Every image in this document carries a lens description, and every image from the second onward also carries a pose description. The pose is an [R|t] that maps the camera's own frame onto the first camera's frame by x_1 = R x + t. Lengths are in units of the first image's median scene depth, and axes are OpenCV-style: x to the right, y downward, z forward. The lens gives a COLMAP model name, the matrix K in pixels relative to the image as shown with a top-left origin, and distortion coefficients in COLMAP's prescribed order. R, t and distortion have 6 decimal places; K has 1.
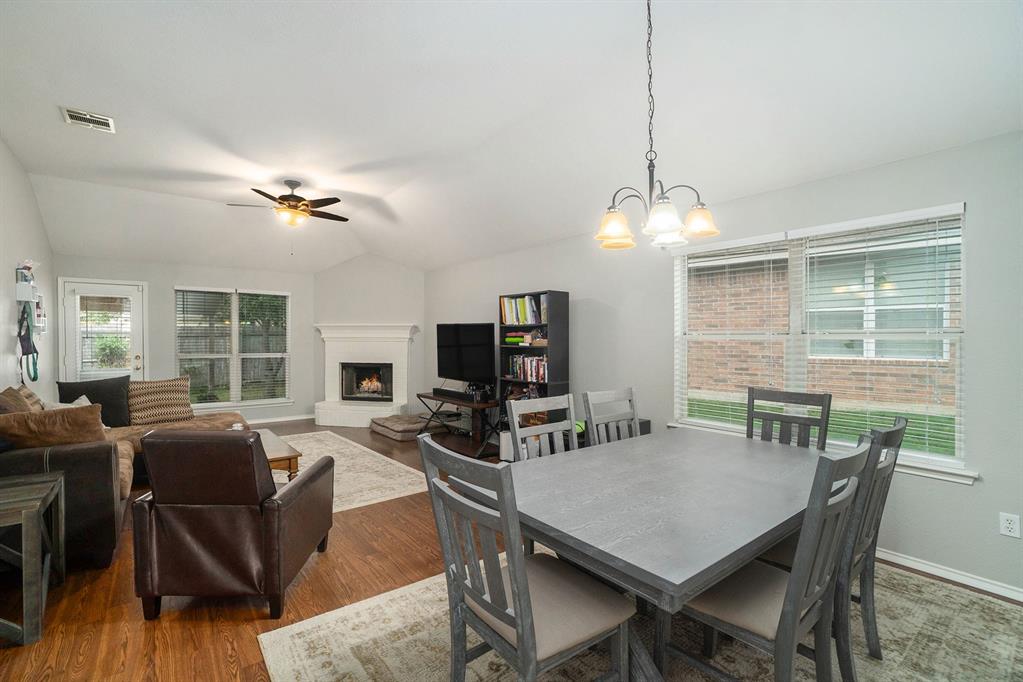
lens RADIAL K [[460.9, 0, 505.6], [0, 460.9, 338.7], [0, 0, 1]] dist [-0.070531, 0.019765]
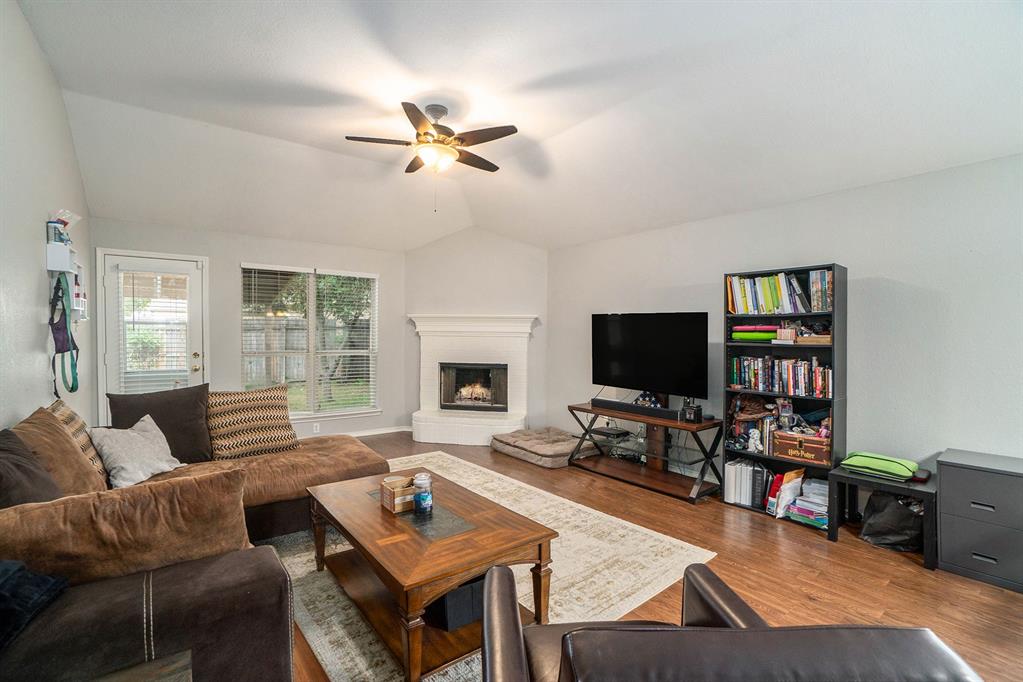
lens RADIAL K [[460.9, 0, 505.6], [0, 460.9, 338.7], [0, 0, 1]] dist [-0.070531, 0.019765]
pose [[0.999776, 0.007989, -0.019624, -0.346820], [-0.007831, 0.999937, 0.008079, 0.004618], [0.019688, -0.007924, 0.999775, 0.292225]]
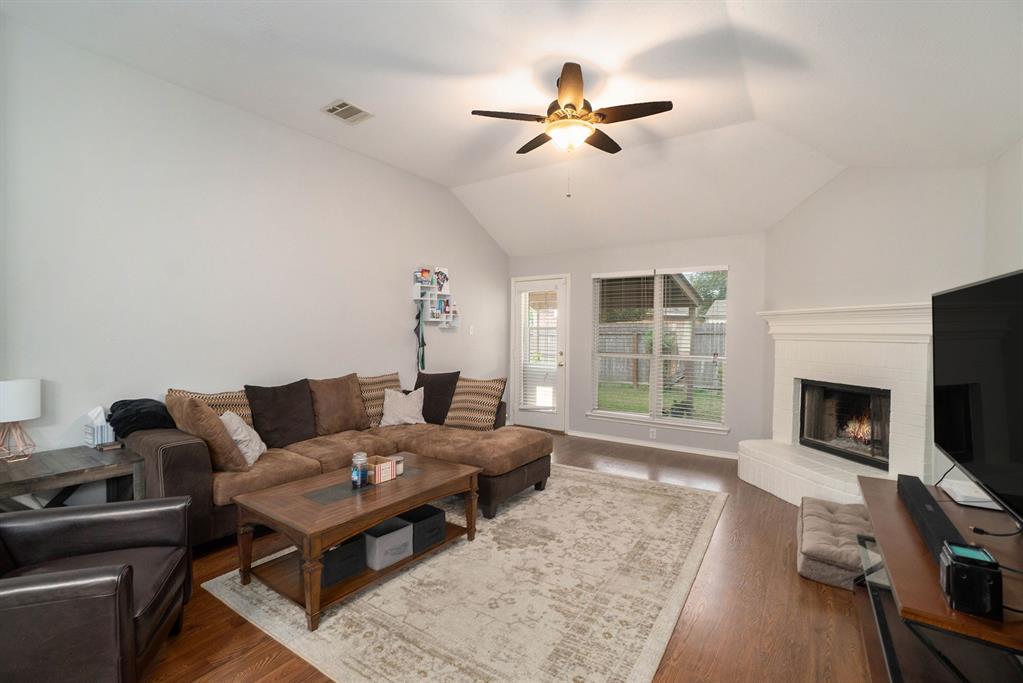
lens RADIAL K [[460.9, 0, 505.6], [0, 460.9, 339.2], [0, 0, 1]] dist [-0.070531, 0.019765]
pose [[0.290084, 0.013279, -0.956909, 0.101610], [-0.012049, 0.999875, 0.010223, 0.003294], [0.956925, 0.008565, 0.290208, 0.733728]]
